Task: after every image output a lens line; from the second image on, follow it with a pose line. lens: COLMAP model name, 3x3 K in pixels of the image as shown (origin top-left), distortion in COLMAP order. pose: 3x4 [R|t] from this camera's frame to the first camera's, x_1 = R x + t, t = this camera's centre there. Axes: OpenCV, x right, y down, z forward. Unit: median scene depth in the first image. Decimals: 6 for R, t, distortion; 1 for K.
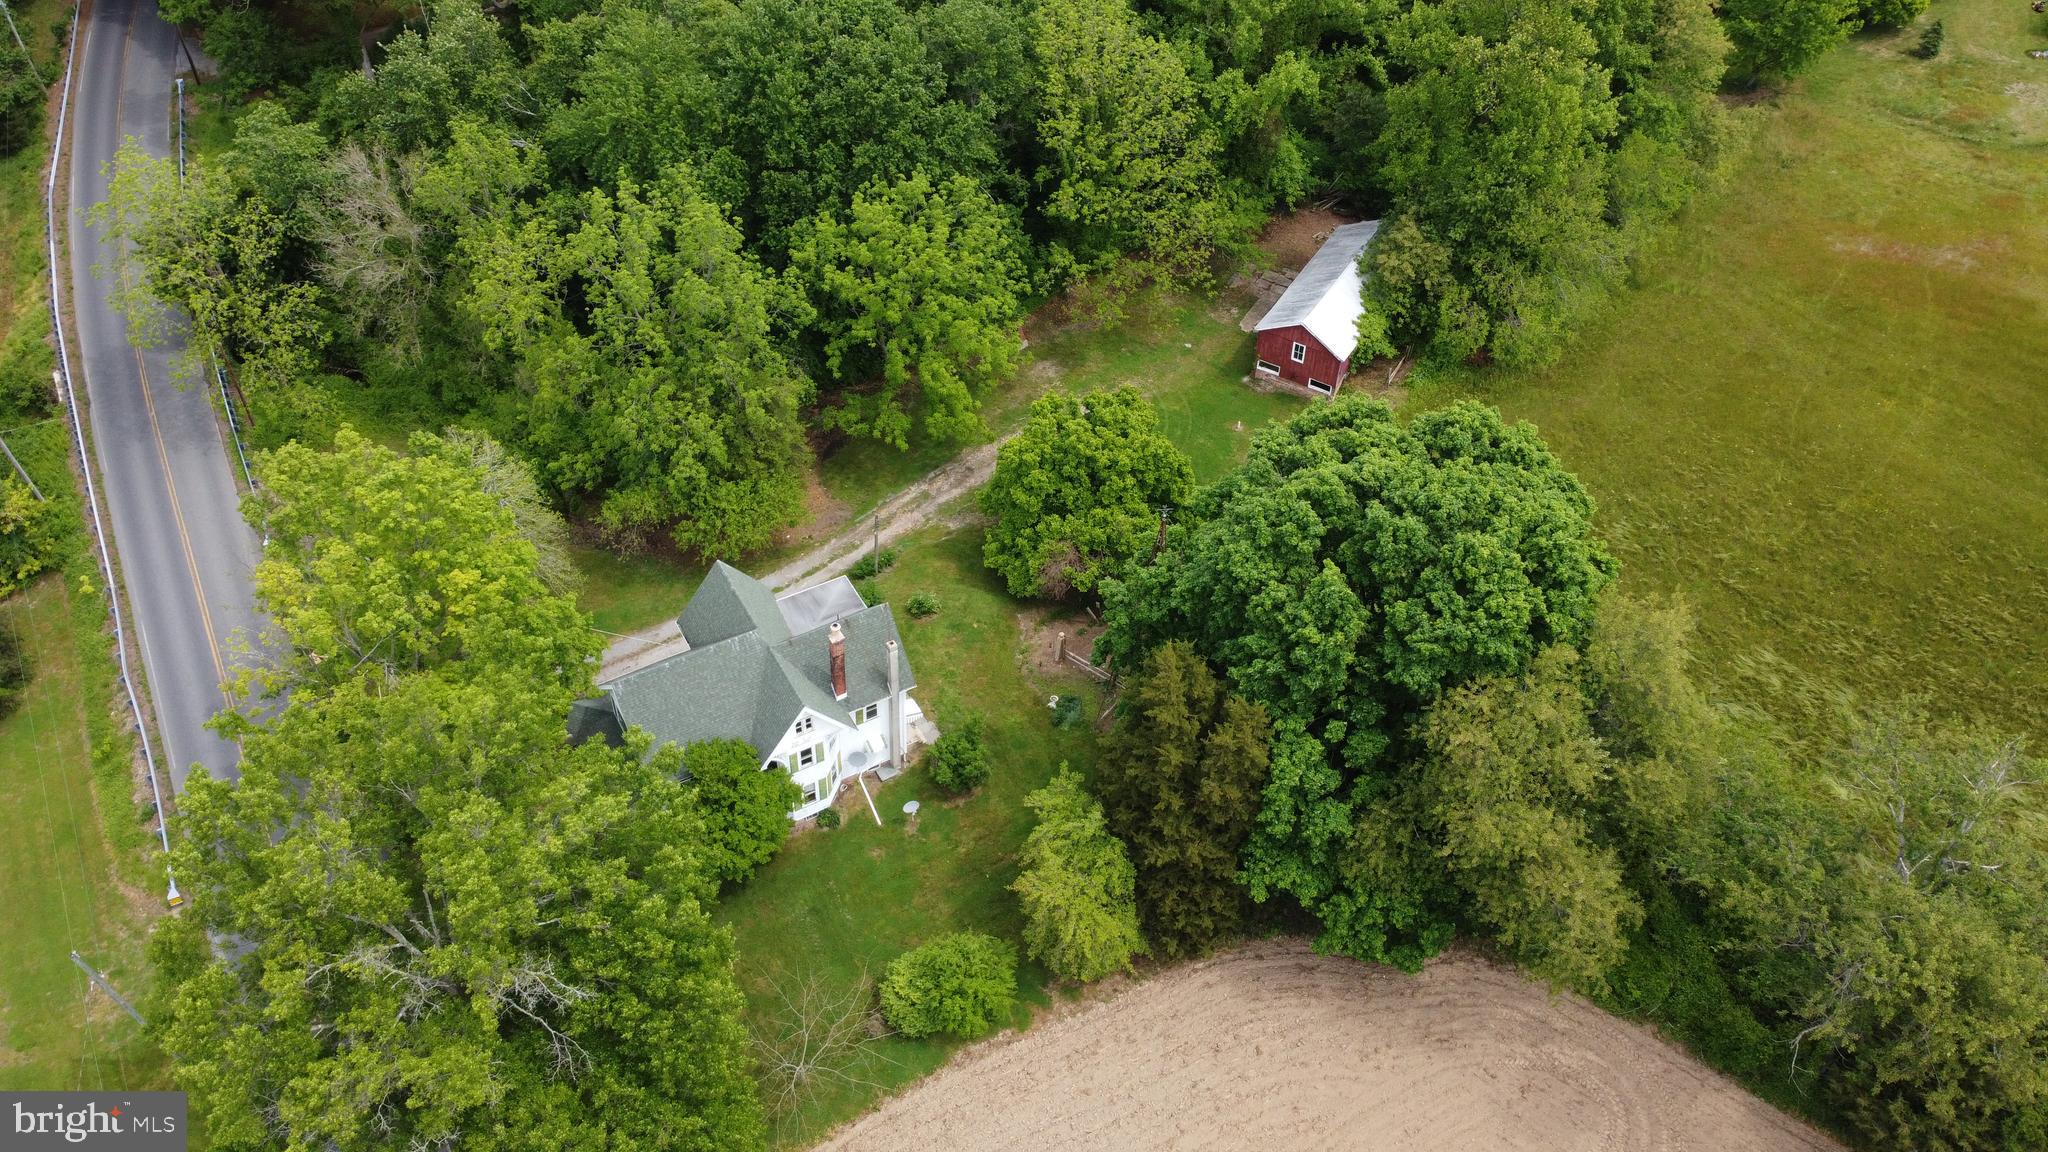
lens RADIAL K [[1521.9, 0, 1024.0], [0, 1521.9, 576.0], [0, 0, 1]] dist [0.012659, -0.108715]
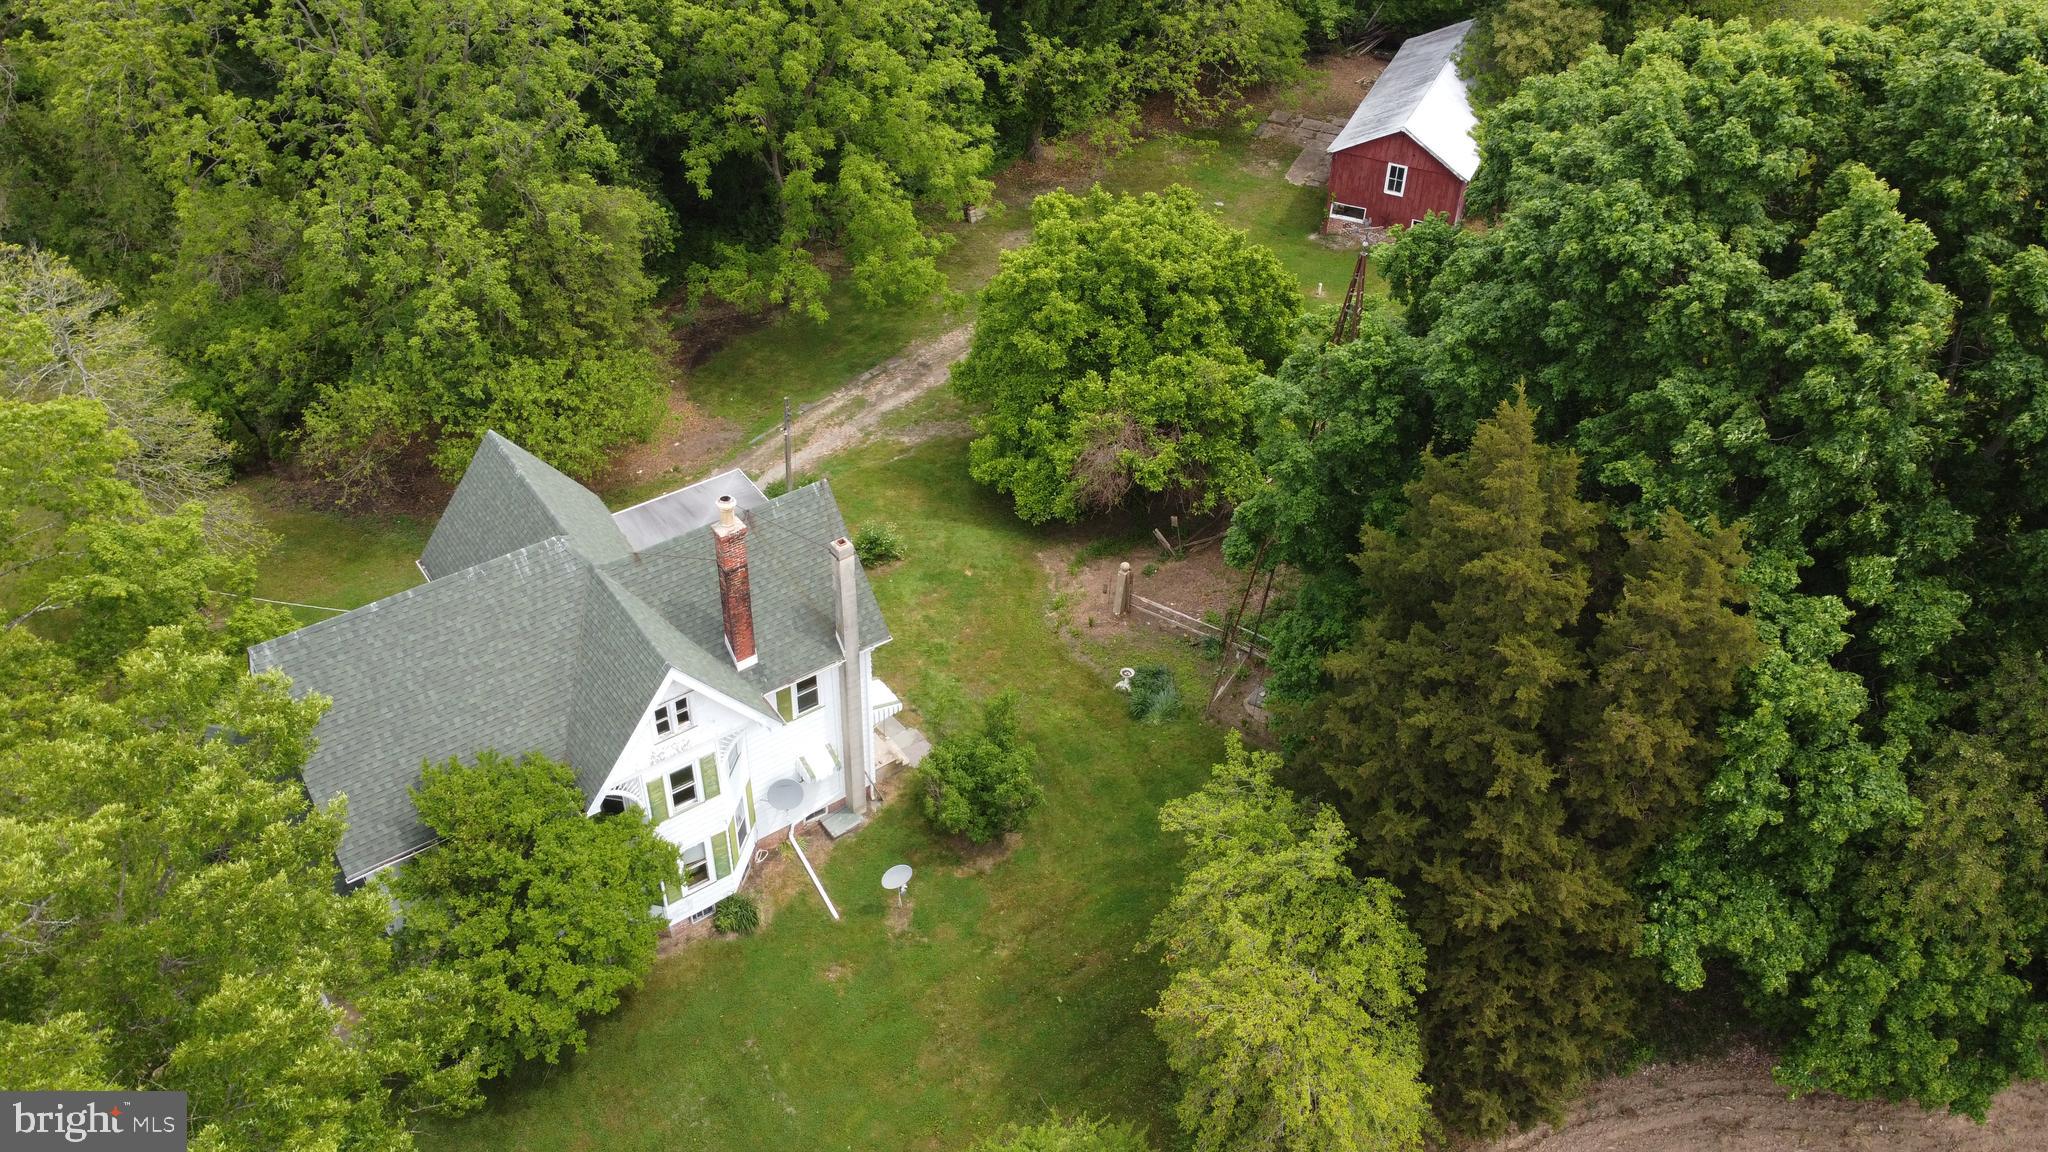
lens RADIAL K [[1521.9, 0, 1024.0], [0, 1521.9, 576.0], [0, 0, 1]] dist [0.012659, -0.108715]
pose [[0.994500, -0.071875, 0.076179, -0.061337], [0.078633, 0.992853, -0.089782, 0.097210], [-0.069181, 0.095278, 0.993044, 0.463086]]
